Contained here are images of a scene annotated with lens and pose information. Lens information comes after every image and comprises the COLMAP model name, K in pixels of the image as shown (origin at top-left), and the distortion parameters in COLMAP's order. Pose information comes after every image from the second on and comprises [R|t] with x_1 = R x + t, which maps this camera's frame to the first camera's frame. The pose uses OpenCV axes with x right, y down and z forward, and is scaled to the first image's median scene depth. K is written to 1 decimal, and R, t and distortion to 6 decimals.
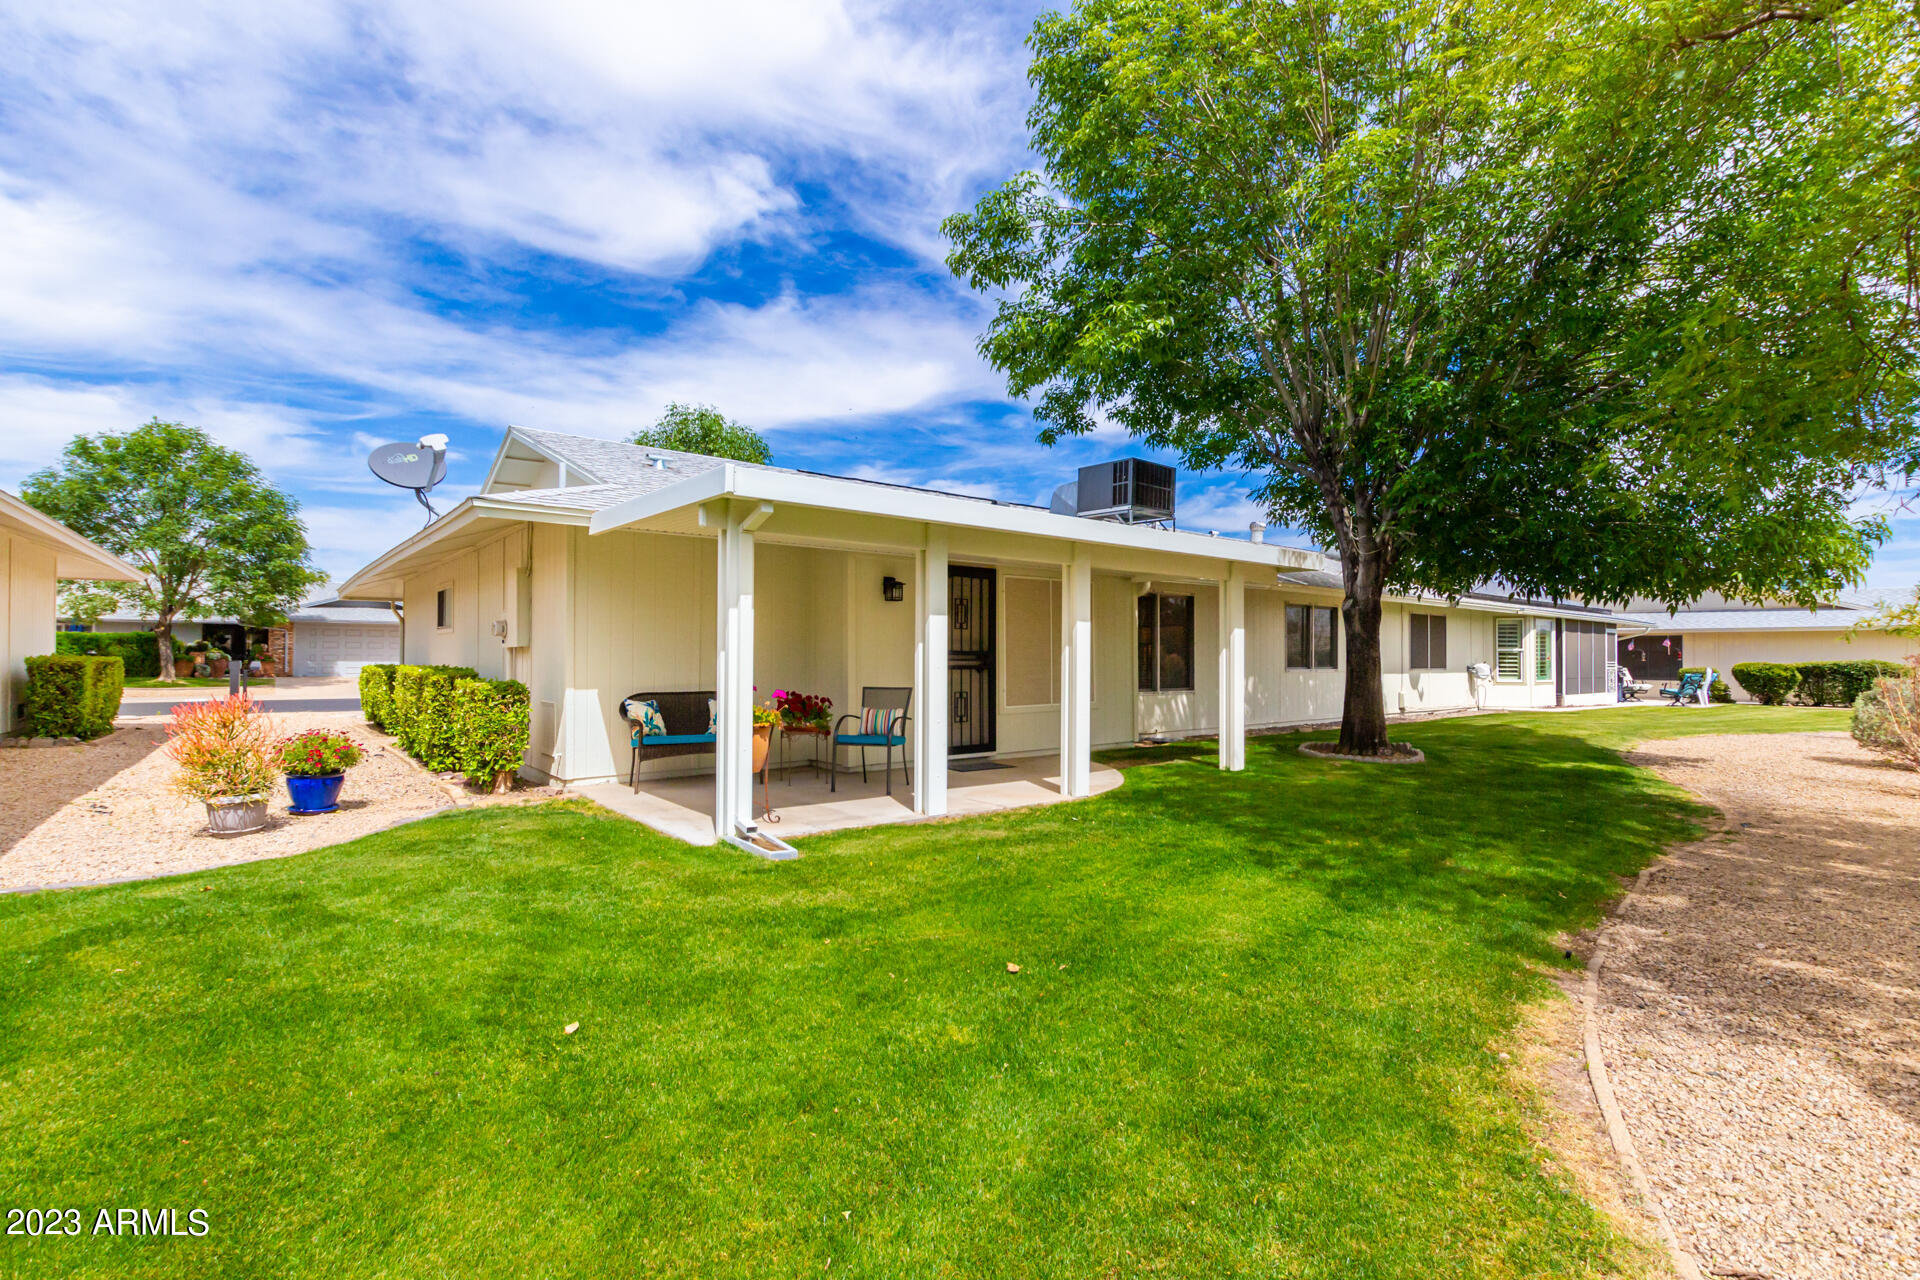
lens RADIAL K [[880.1, 0, 966.1], [0, 880.1, 647.4], [0, 0, 1]] dist [0.002102, -0.000040]
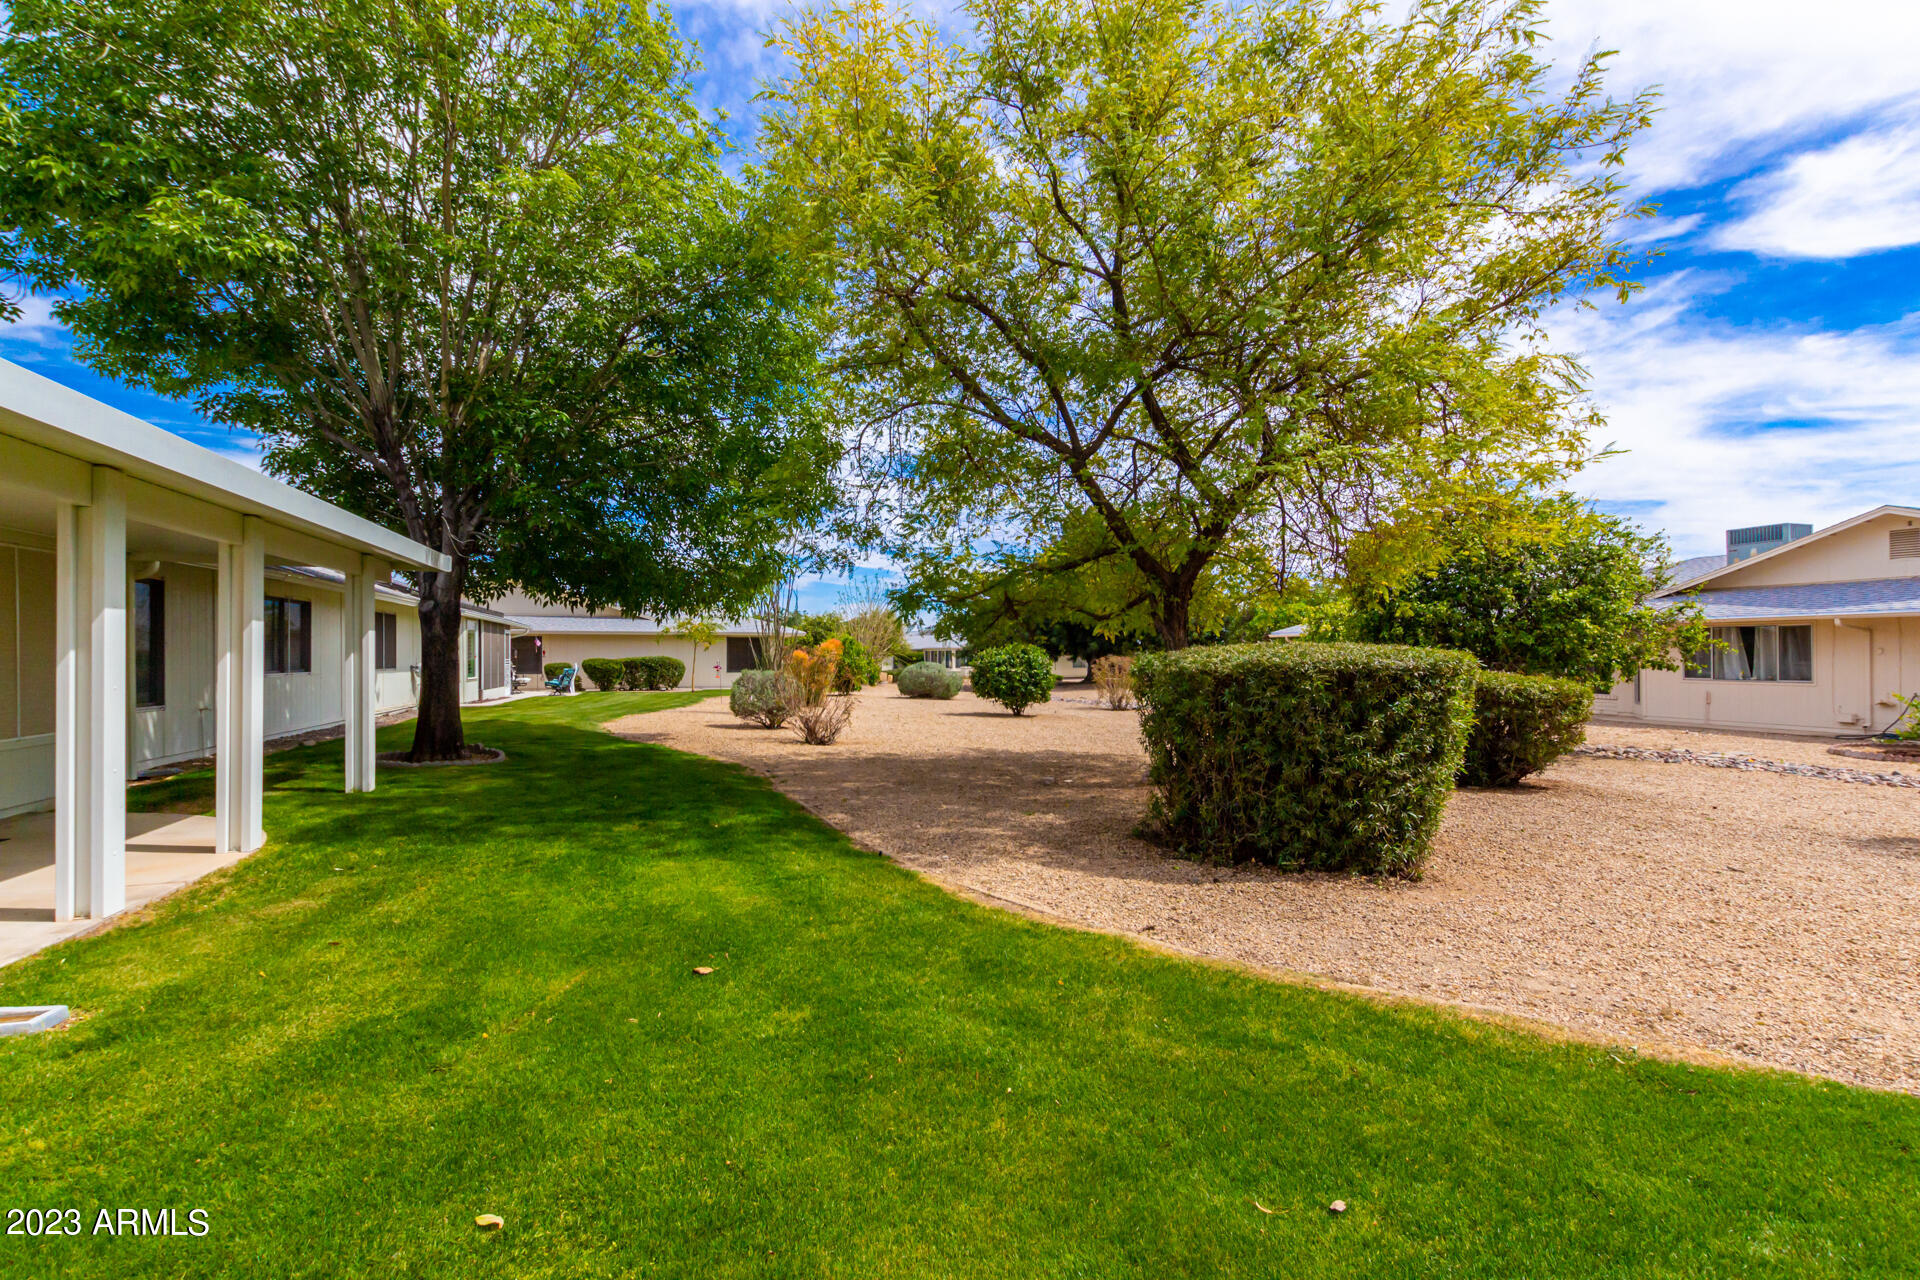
lens RADIAL K [[880.1, 0, 968.7], [0, 880.1, 646.1], [0, 0, 1]] dist [0.002102, -0.000040]
pose [[0.340253, 0.005284, 0.940319, -0.314209], [-0.010420, 0.999944, -0.001848, -0.010255], [-0.940276, -0.009170, 0.340289, 0.129461]]
